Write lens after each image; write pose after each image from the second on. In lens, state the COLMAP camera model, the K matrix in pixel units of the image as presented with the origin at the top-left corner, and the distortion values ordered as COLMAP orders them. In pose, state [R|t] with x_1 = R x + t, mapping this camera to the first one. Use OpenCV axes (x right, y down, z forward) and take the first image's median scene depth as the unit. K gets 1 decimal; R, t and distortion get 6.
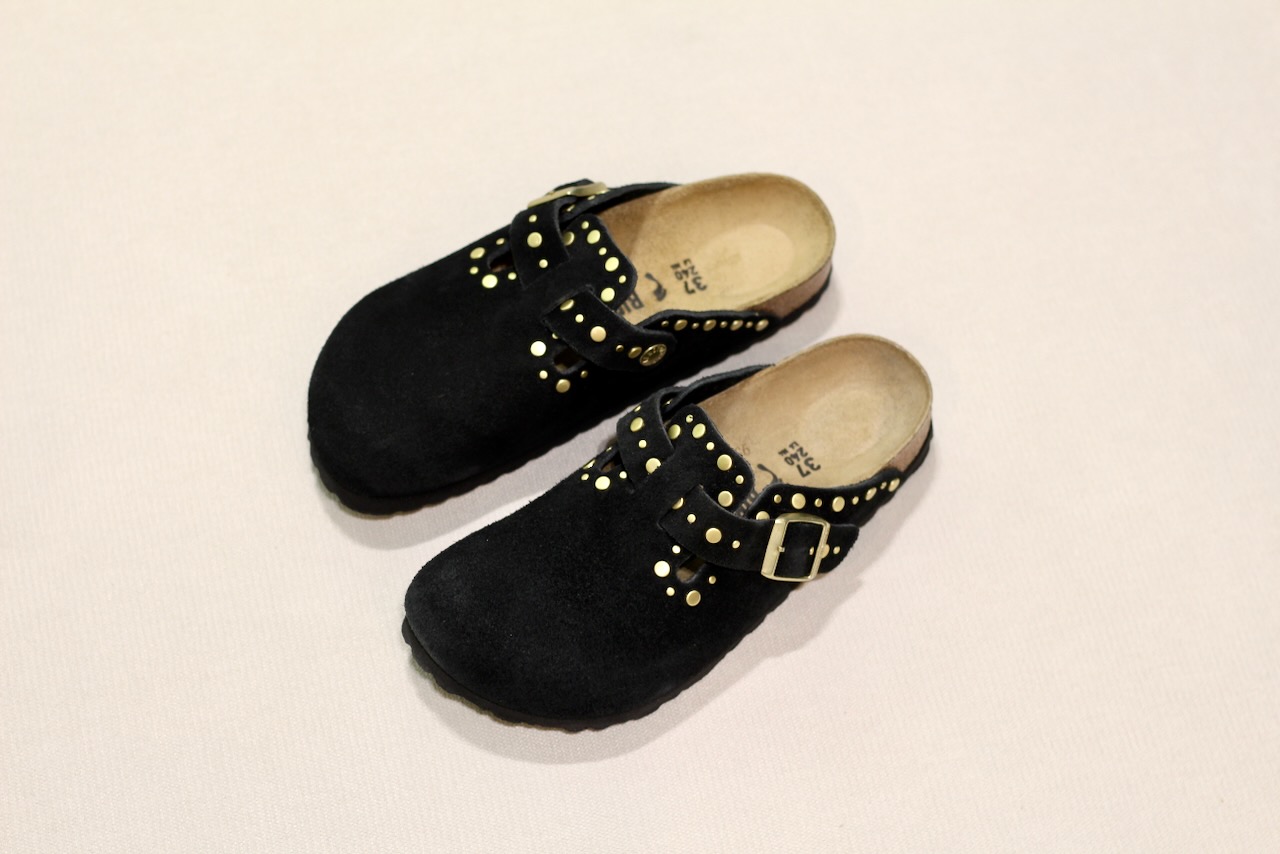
lens RADIAL K [[3020.1, 0, 640.0], [0, 3020.1, 427.0], [0, 0, 1]] dist [-0.086580, 0.201910]
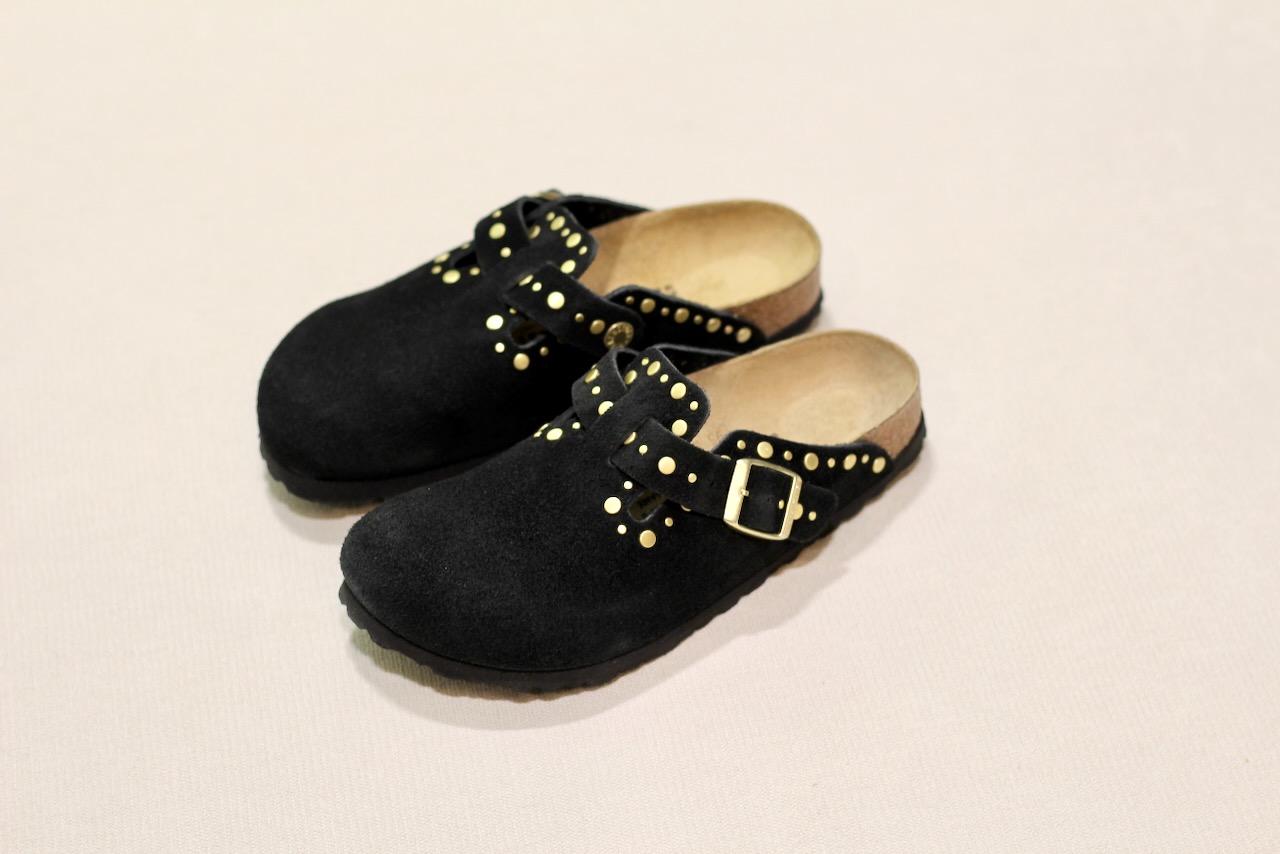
lens RADIAL K [[3020.1, 0, 640.0], [0, 3020.1, 427.0], [0, 0, 1]] dist [-0.086580, 0.201910]
pose [[0.996547, -0.027264, -0.078425, 0.086349], [0.003667, 0.958083, -0.286468, 0.280865], [0.082948, 0.285191, 0.954875, 0.107563]]
